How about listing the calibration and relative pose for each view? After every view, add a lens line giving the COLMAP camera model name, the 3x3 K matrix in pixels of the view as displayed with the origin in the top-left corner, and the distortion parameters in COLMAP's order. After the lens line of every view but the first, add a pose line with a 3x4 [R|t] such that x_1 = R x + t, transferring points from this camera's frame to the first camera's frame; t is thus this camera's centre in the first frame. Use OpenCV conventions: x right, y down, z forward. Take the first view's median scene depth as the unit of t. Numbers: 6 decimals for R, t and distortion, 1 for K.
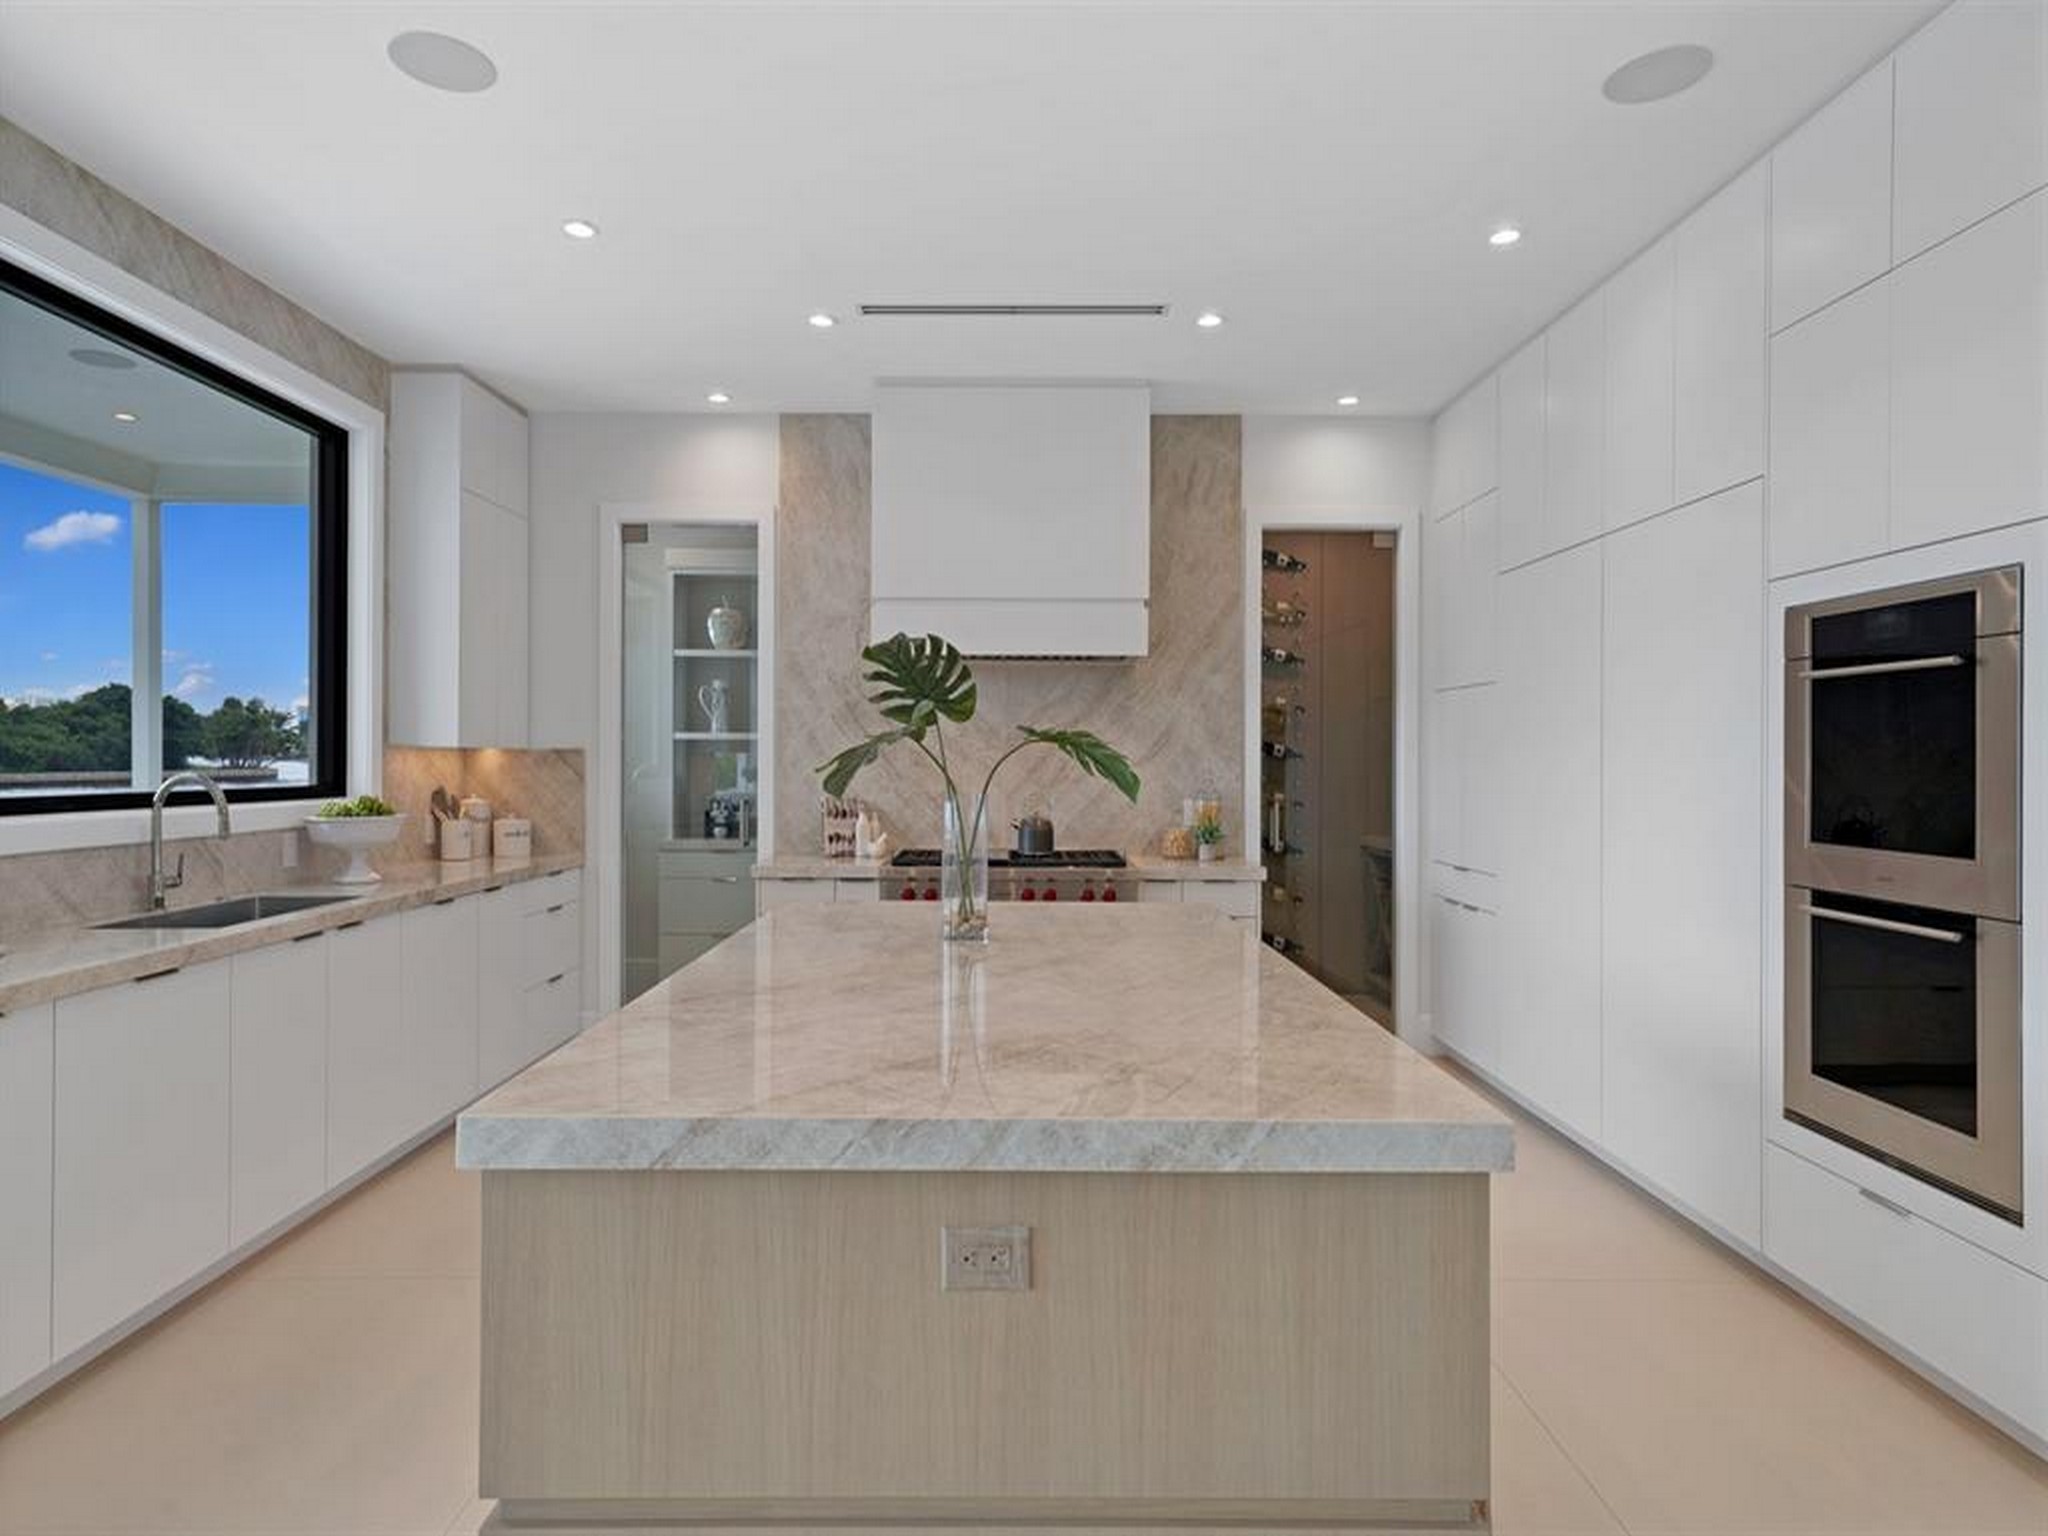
lens RADIAL K [[1162.5, 0, 1034.0], [0, 1162.5, 756.5], [0, 0, 1]] dist [0.012458, 0.000724]
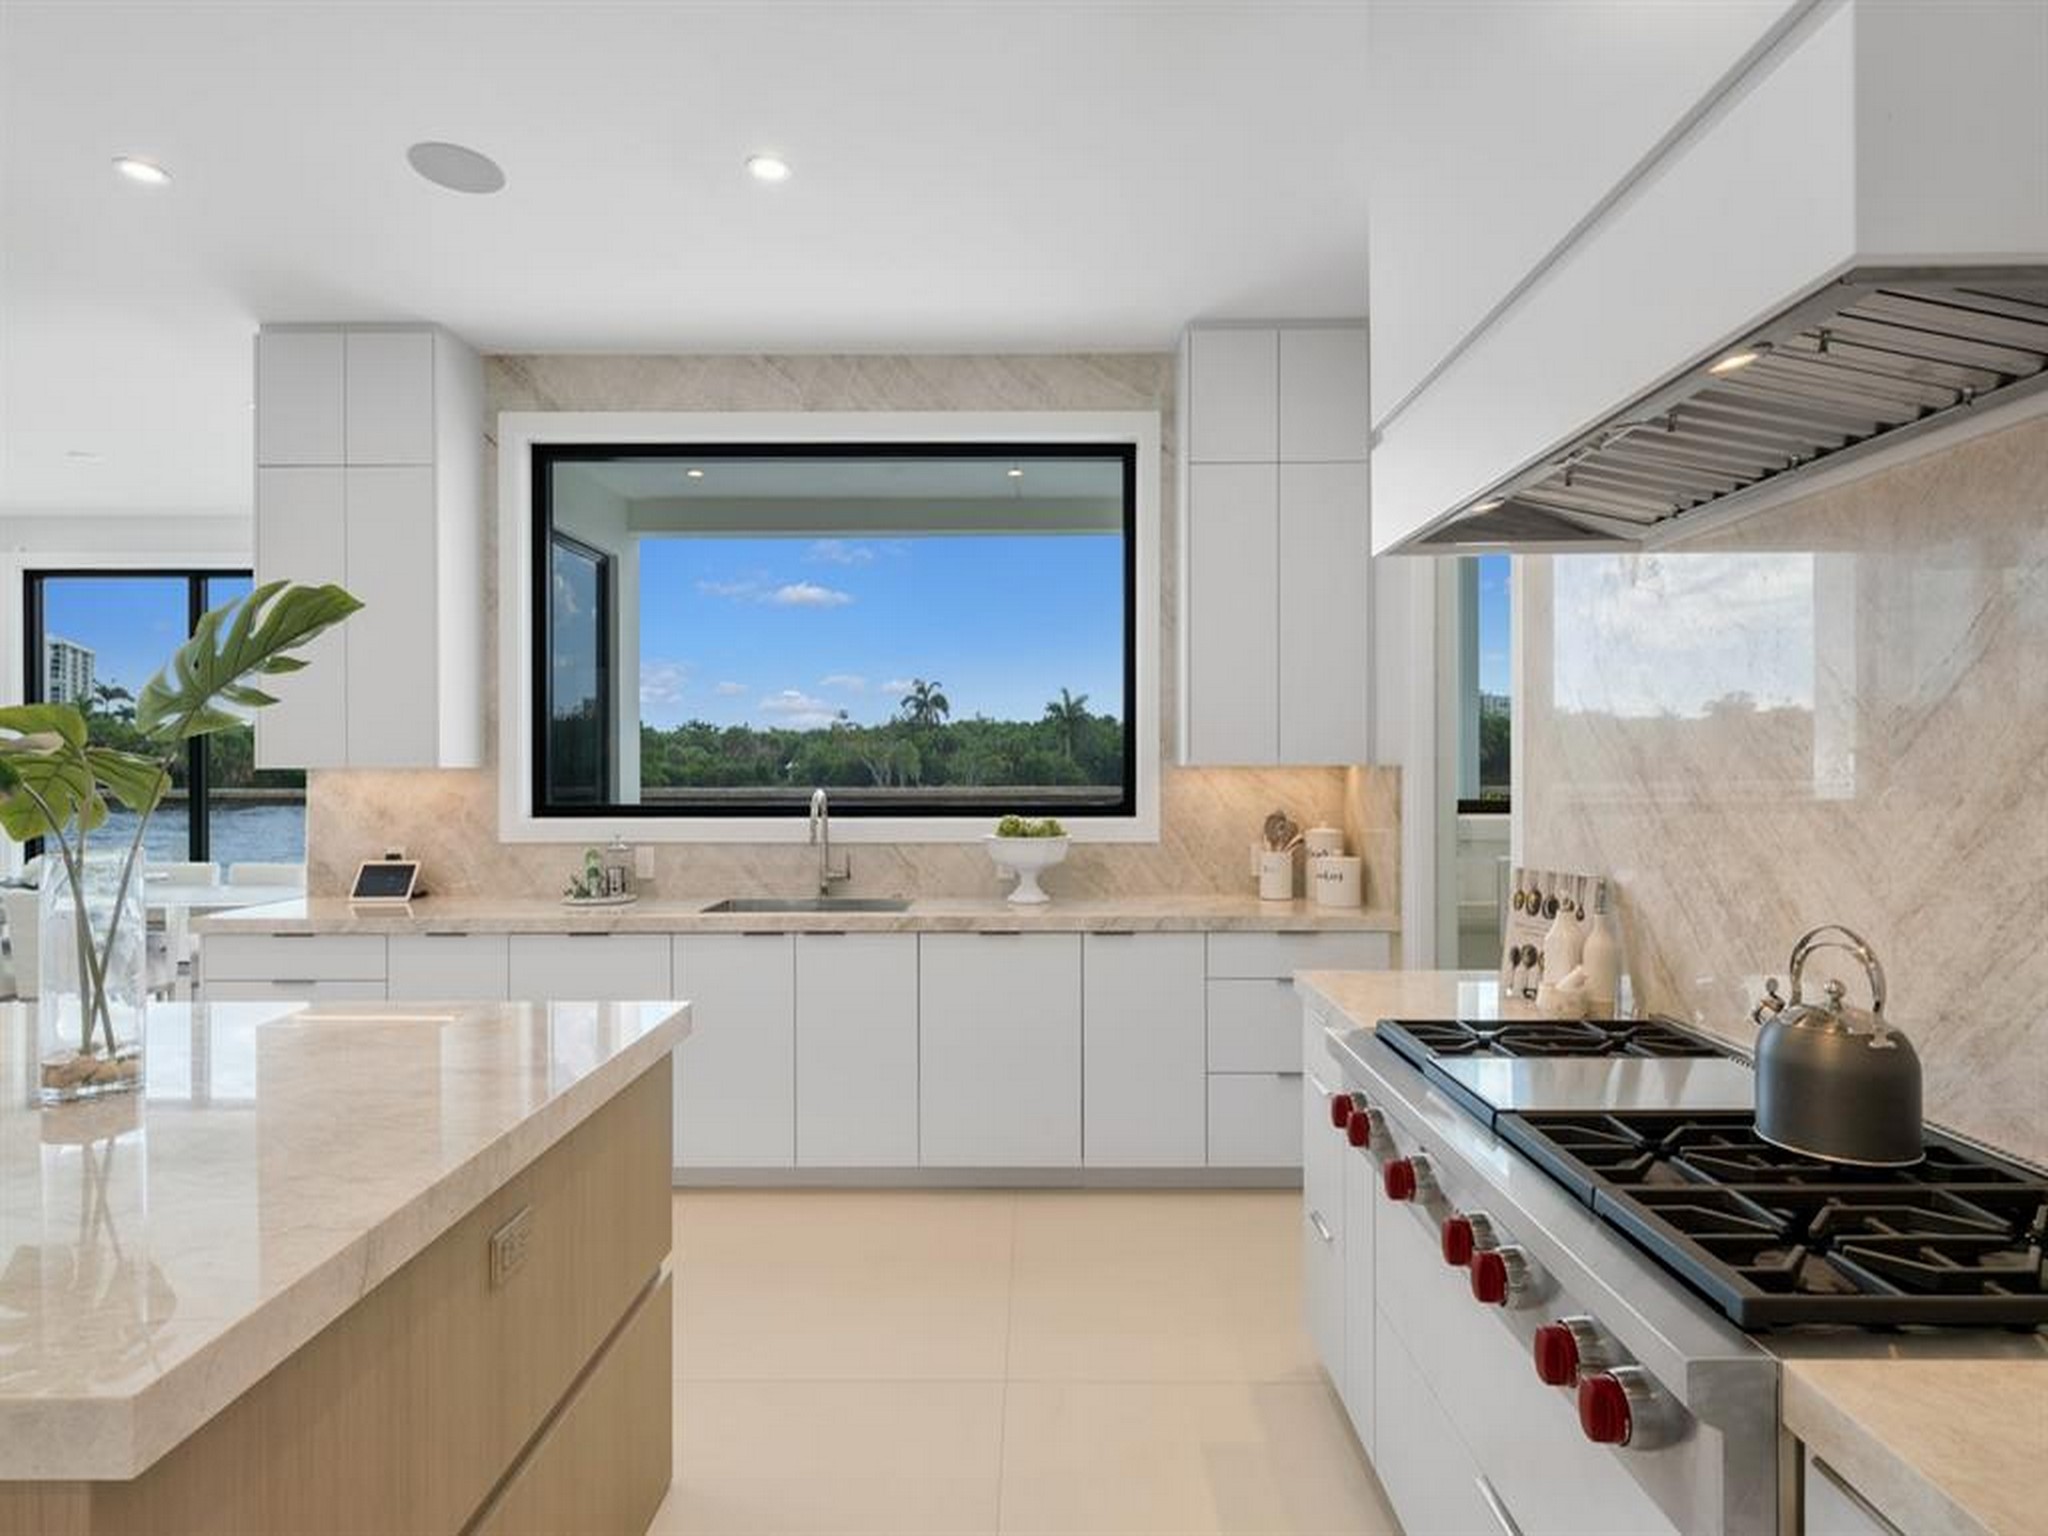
lens RADIAL K [[1034.6, 0, 980.8], [0, 1034.6, 760.2], [0, 0, 1]] dist [0.002283, 0.000059]
pose [[-0.019565, -0.009702, -0.999762, 0.246912], [0.002732, 0.999949, -0.009757, -0.004380], [0.999805, -0.002923, -0.019537, 0.775371]]
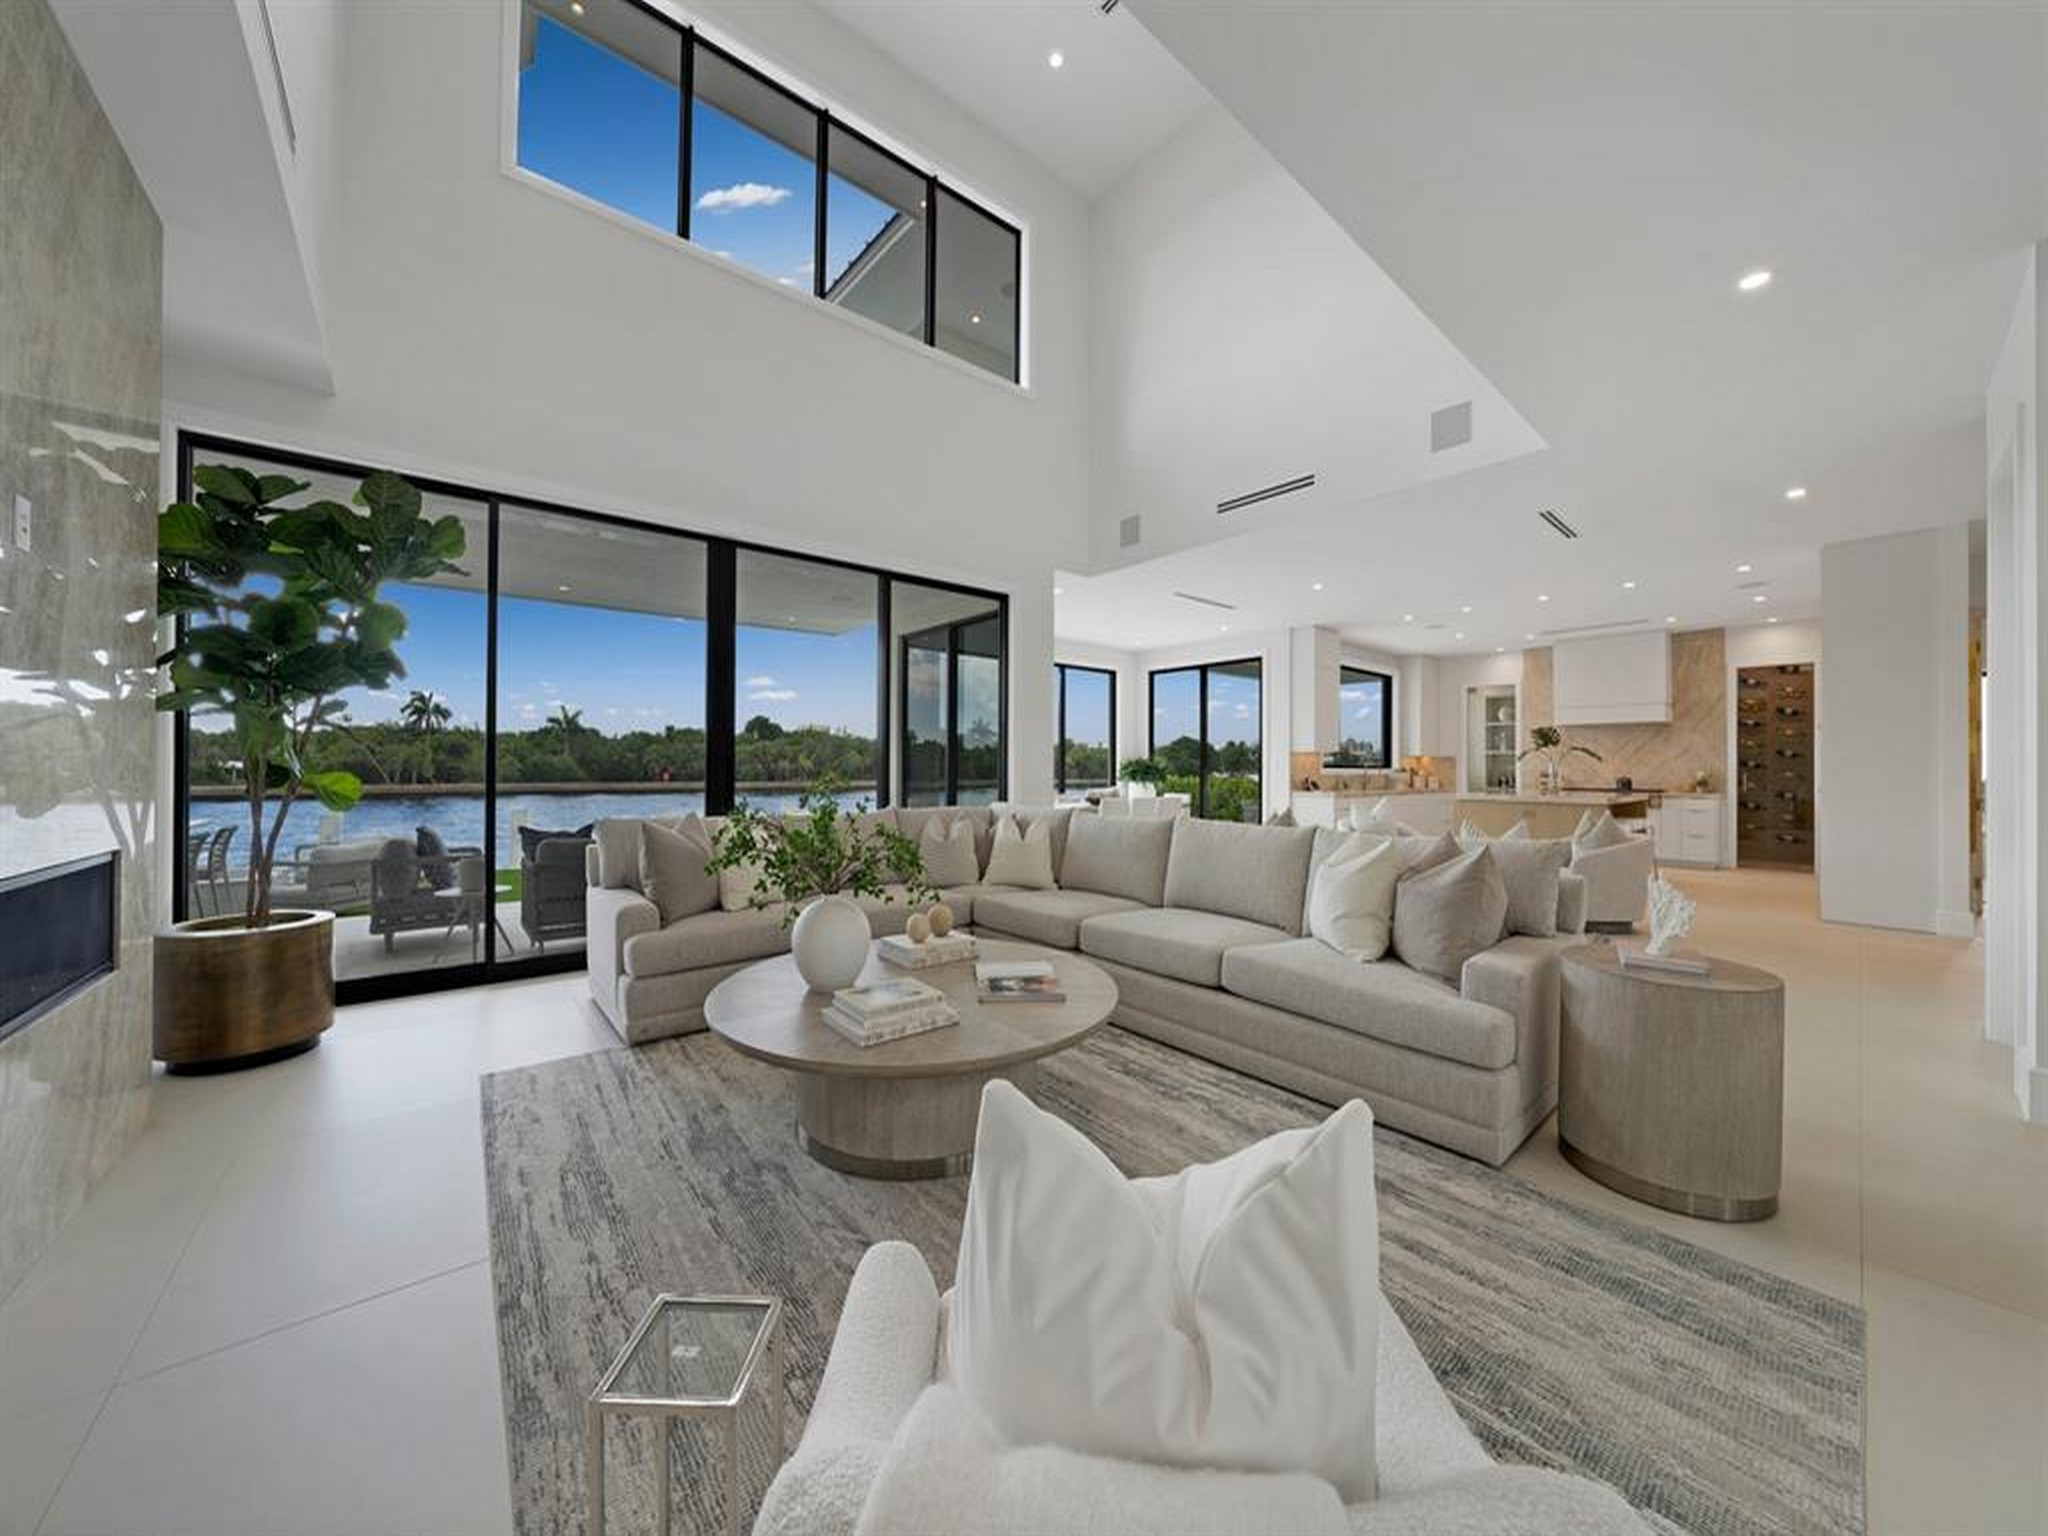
lens RADIAL K [[701.2, 0, 1012.3], [0, 701.2, 768.3], [0, 0, 1]] dist [-0.013165, 0.002986]
pose [[0.621841, -0.002560, -0.783139, 0.413441], [-0.000653, 0.999993, -0.003787, 0.037803], [0.783143, 0.002866, 0.621835, -1.308871]]
